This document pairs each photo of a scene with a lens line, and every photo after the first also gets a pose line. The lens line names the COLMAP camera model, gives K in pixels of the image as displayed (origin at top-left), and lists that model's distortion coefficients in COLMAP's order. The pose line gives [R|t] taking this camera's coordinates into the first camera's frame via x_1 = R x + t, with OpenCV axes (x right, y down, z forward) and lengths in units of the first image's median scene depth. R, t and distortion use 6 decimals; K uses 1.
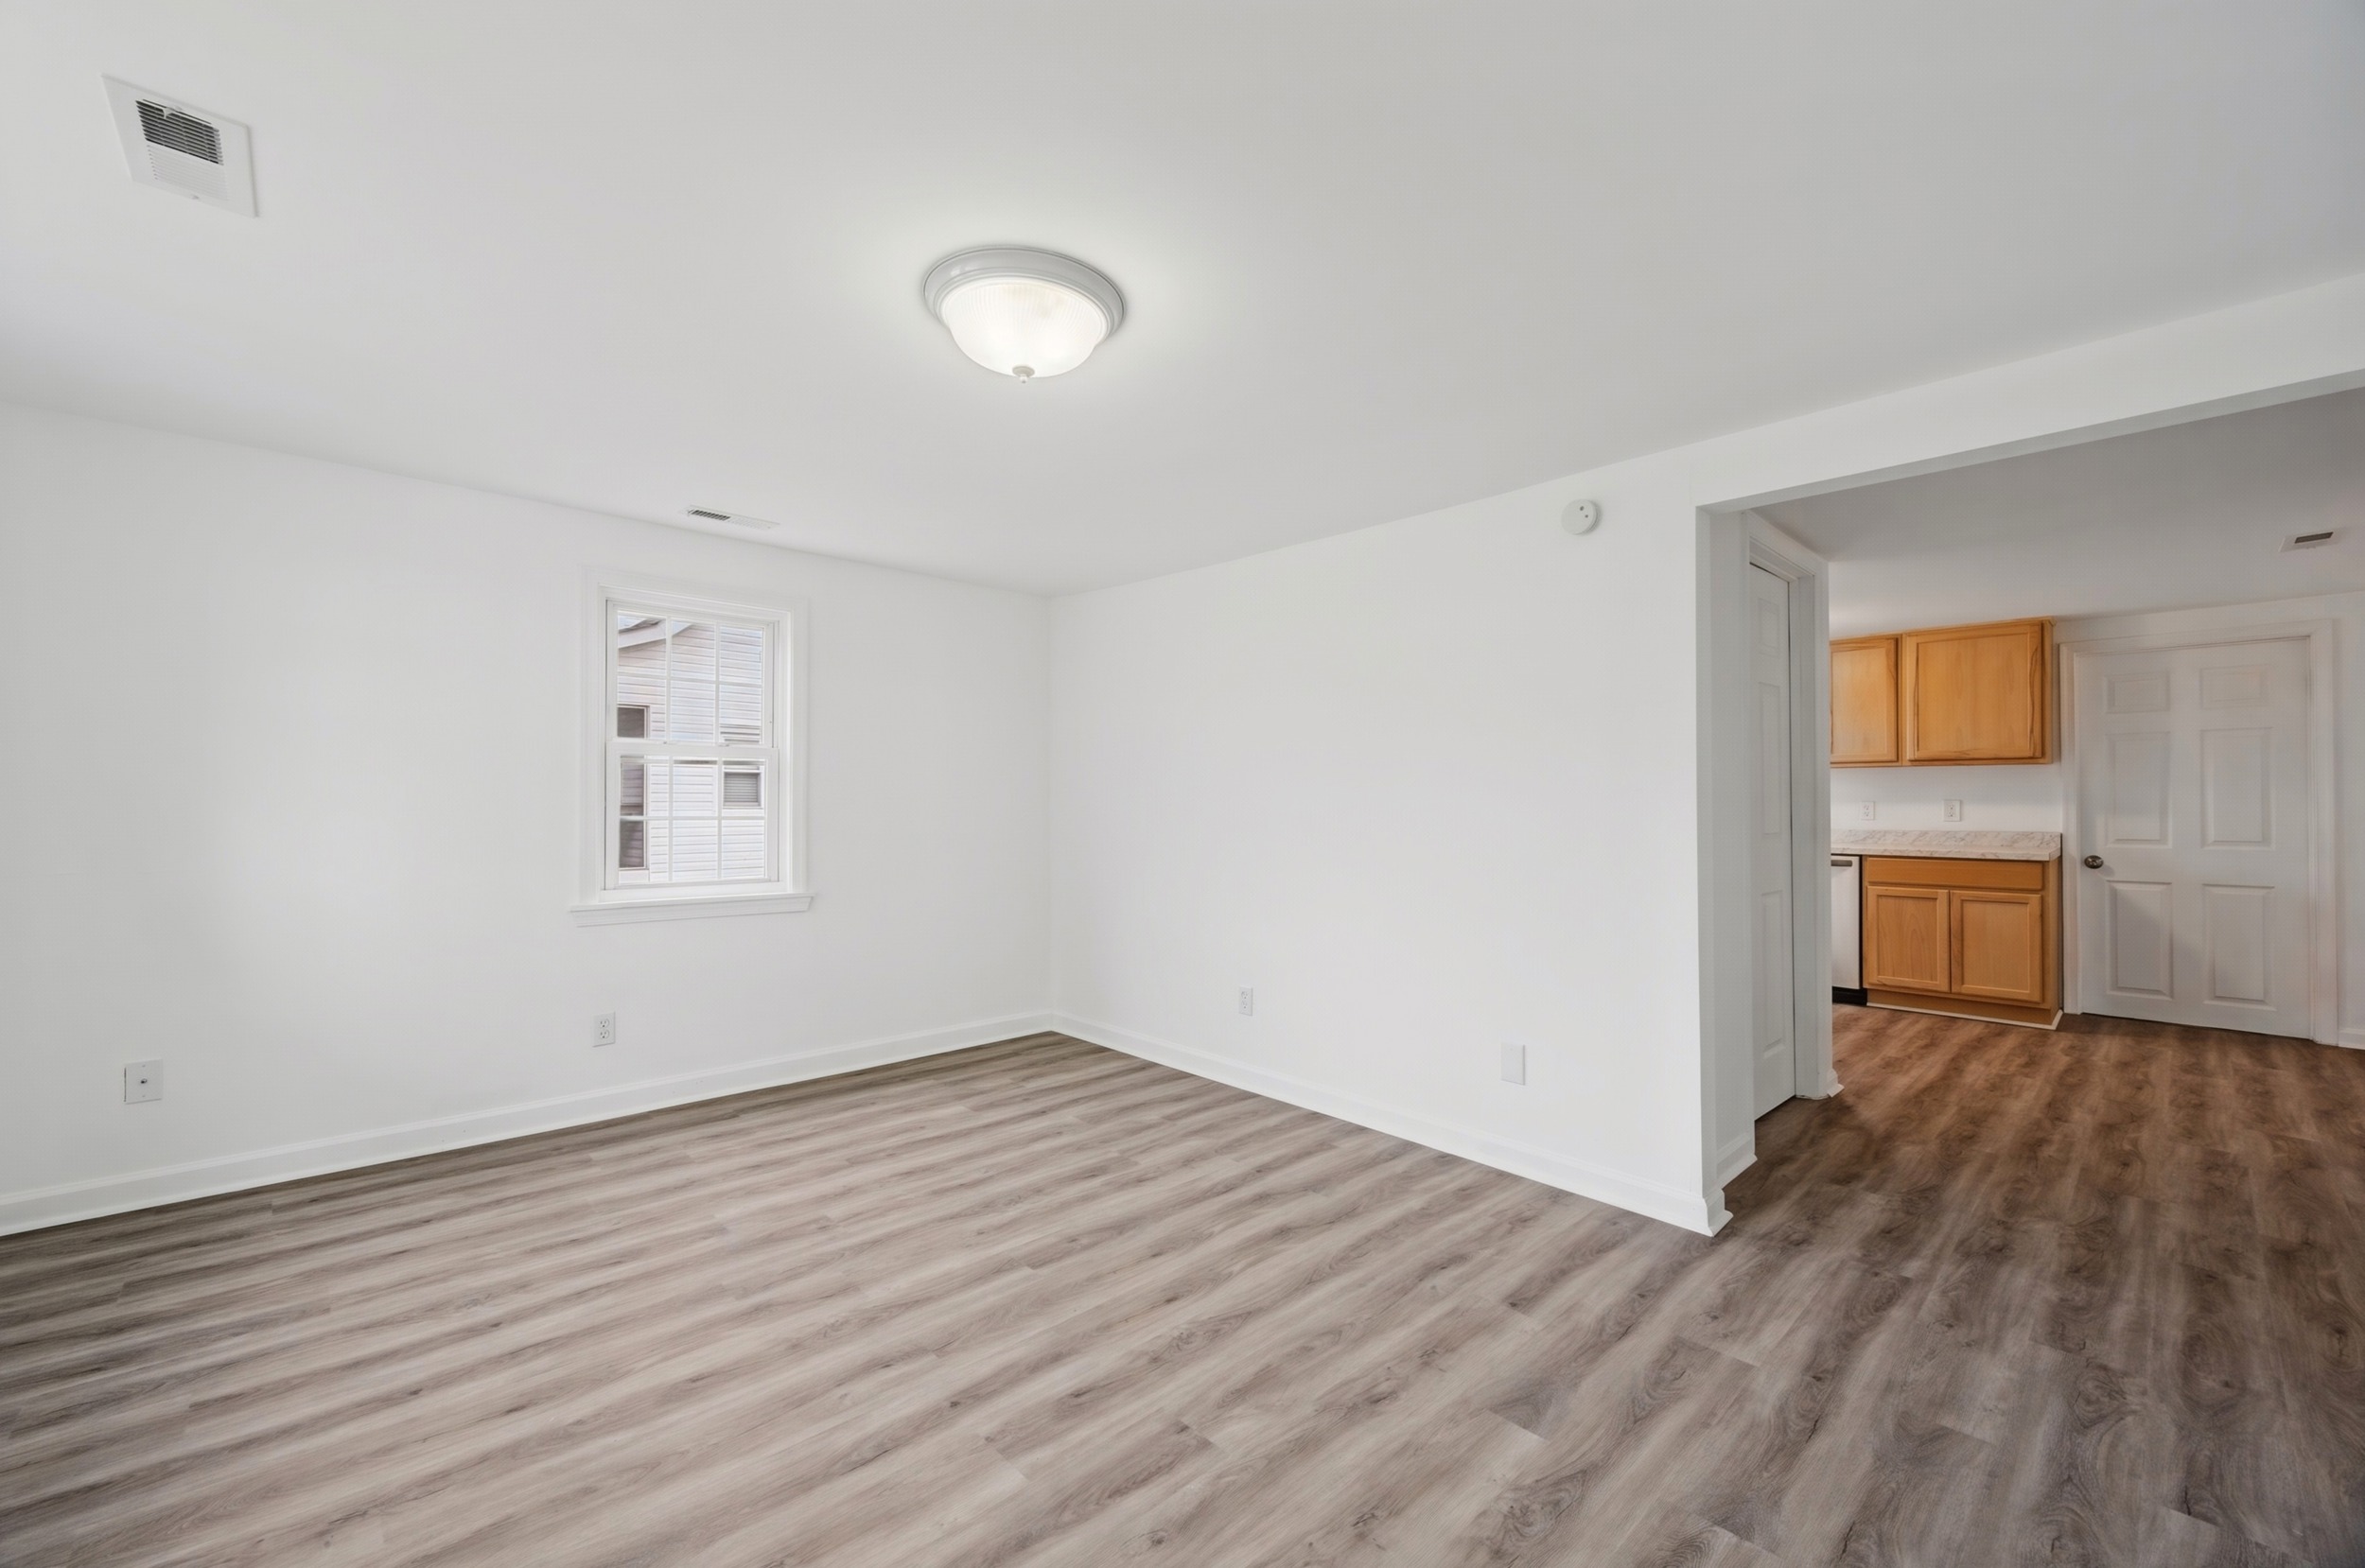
lens RADIAL K [[948.1, 0, 1191.6], [0, 948.1, 794.9], [0, 0, 1]] dist [0.008501, -0.000110]
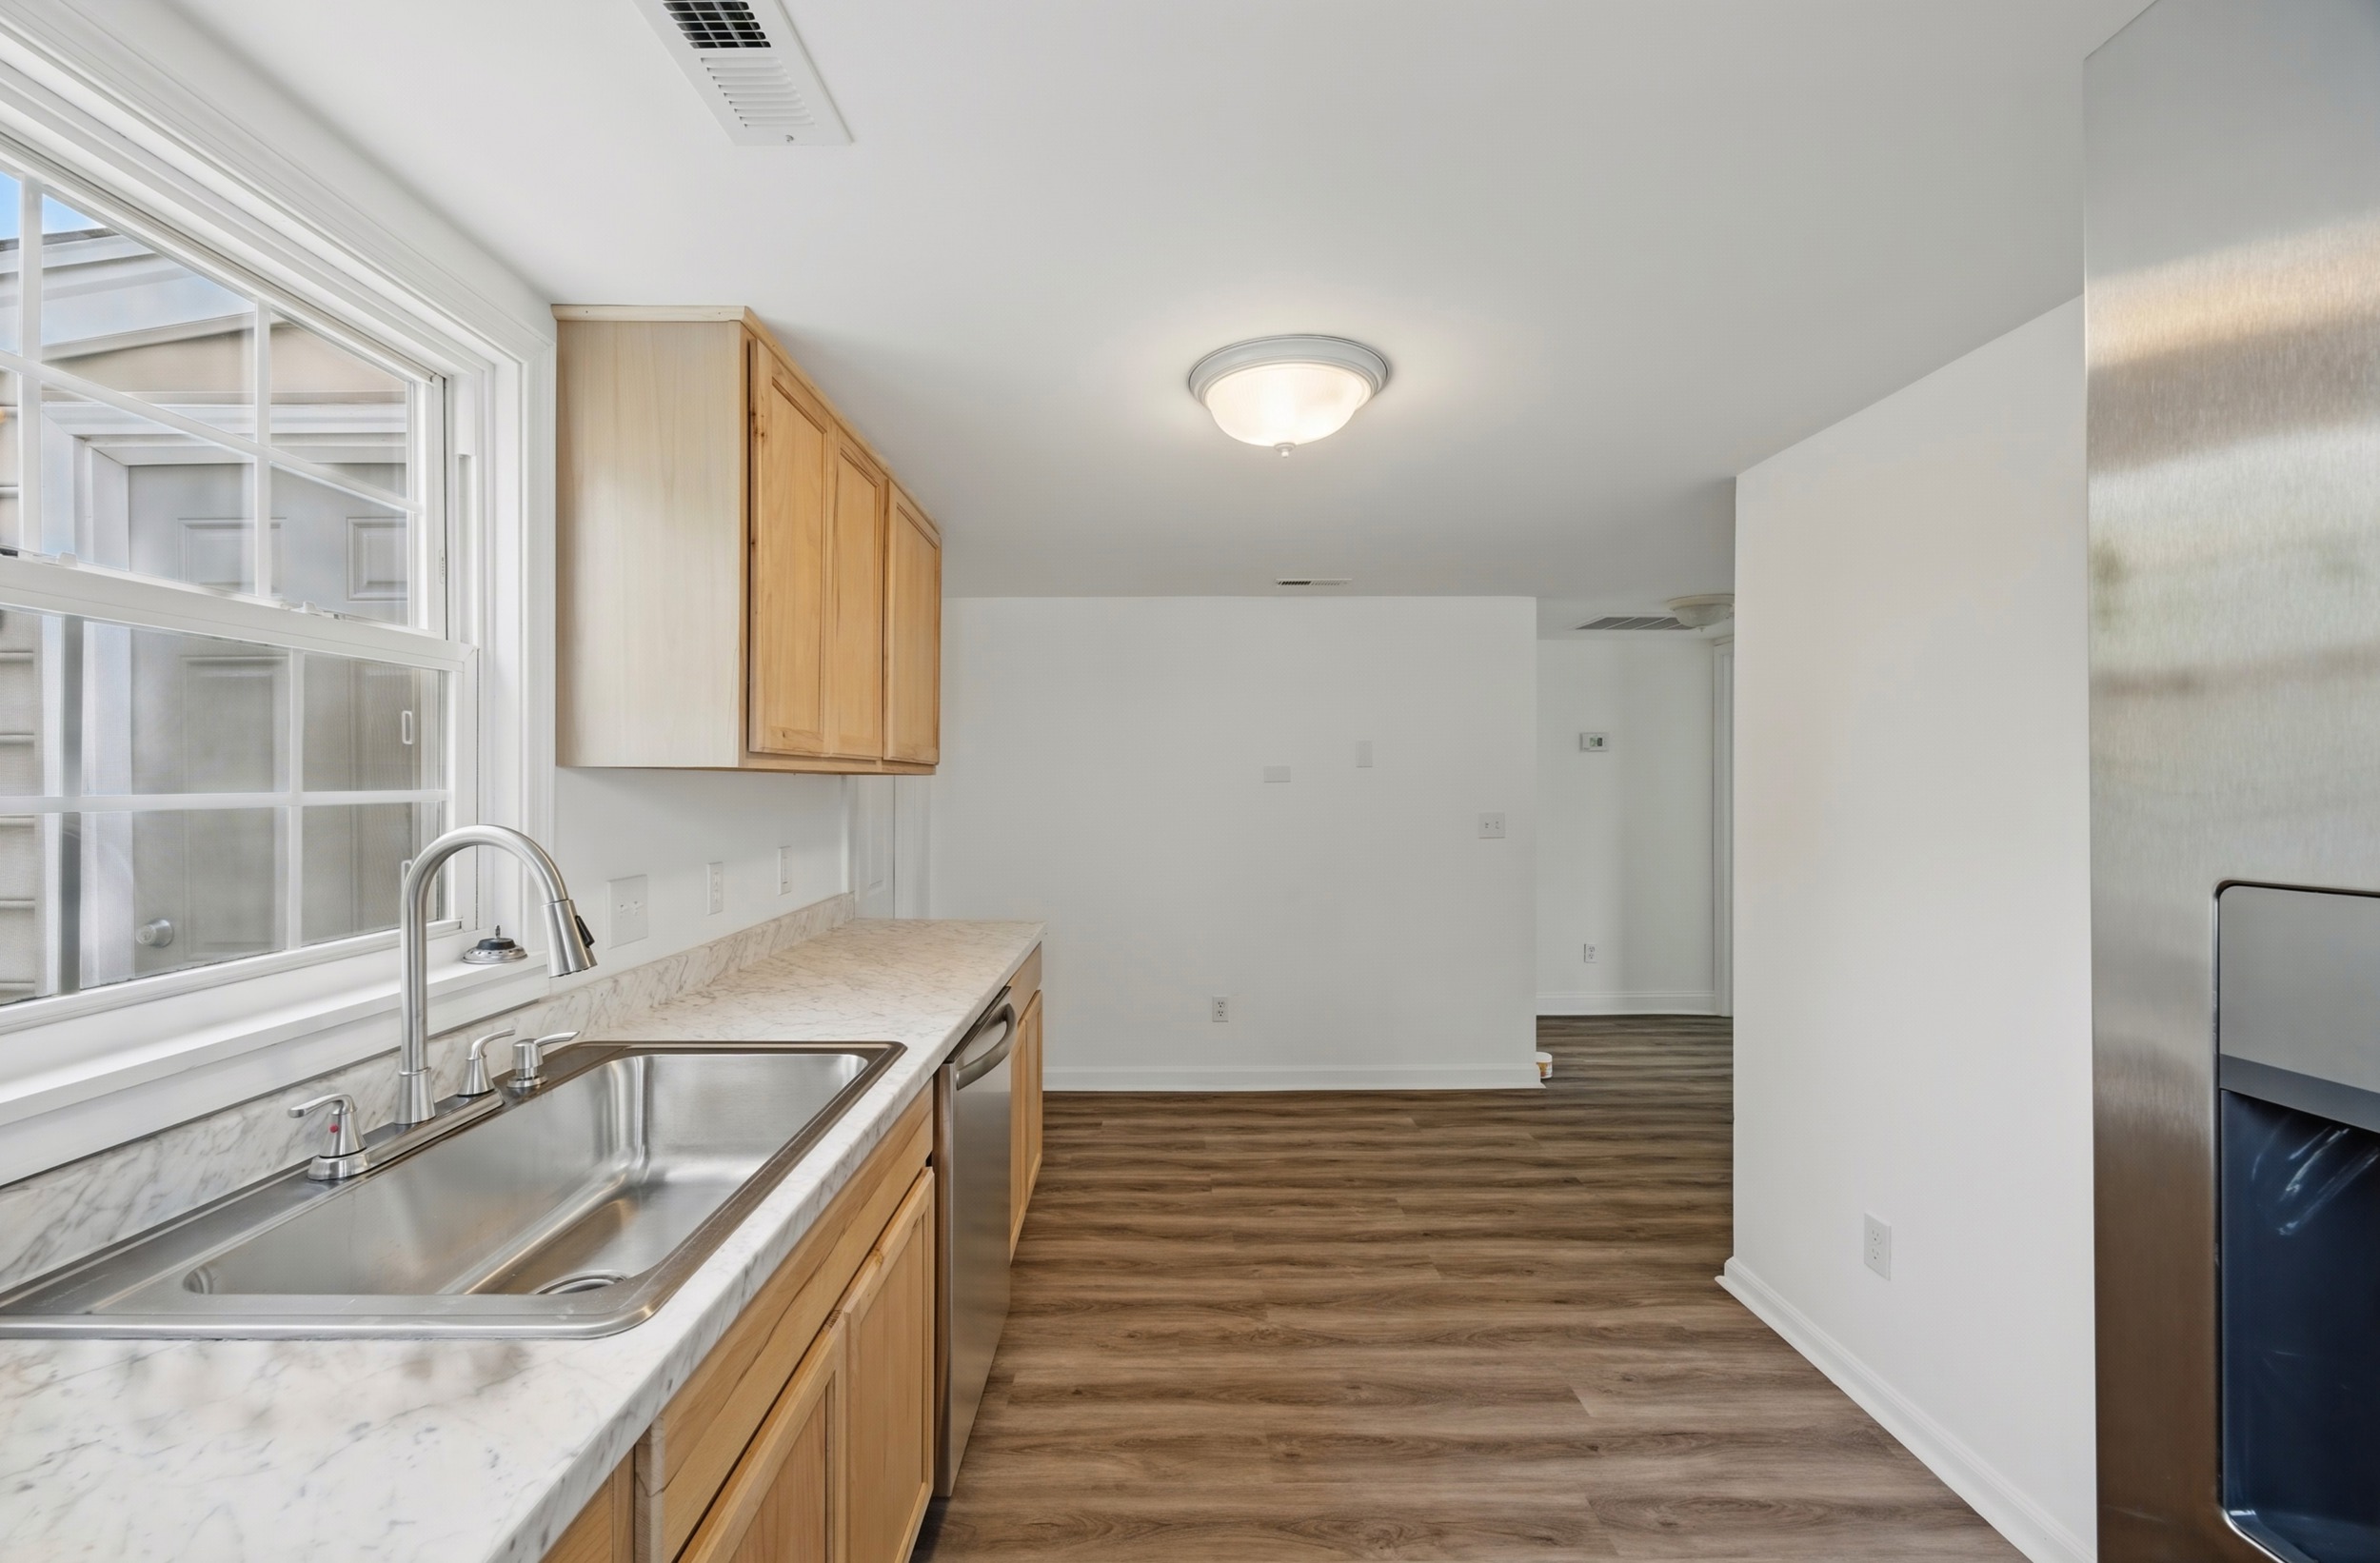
lens RADIAL K [[954.2, 0, 1168.4], [0, 954.2, 786.3], [0, 0, 1]] dist [0.008501, -0.000110]
pose [[-0.729719, 0.001965, 0.683744, 0.380569], [-0.002144, 0.999984, -0.005161, -0.023648], [-0.683743, -0.005232, -0.729704, 1.319884]]
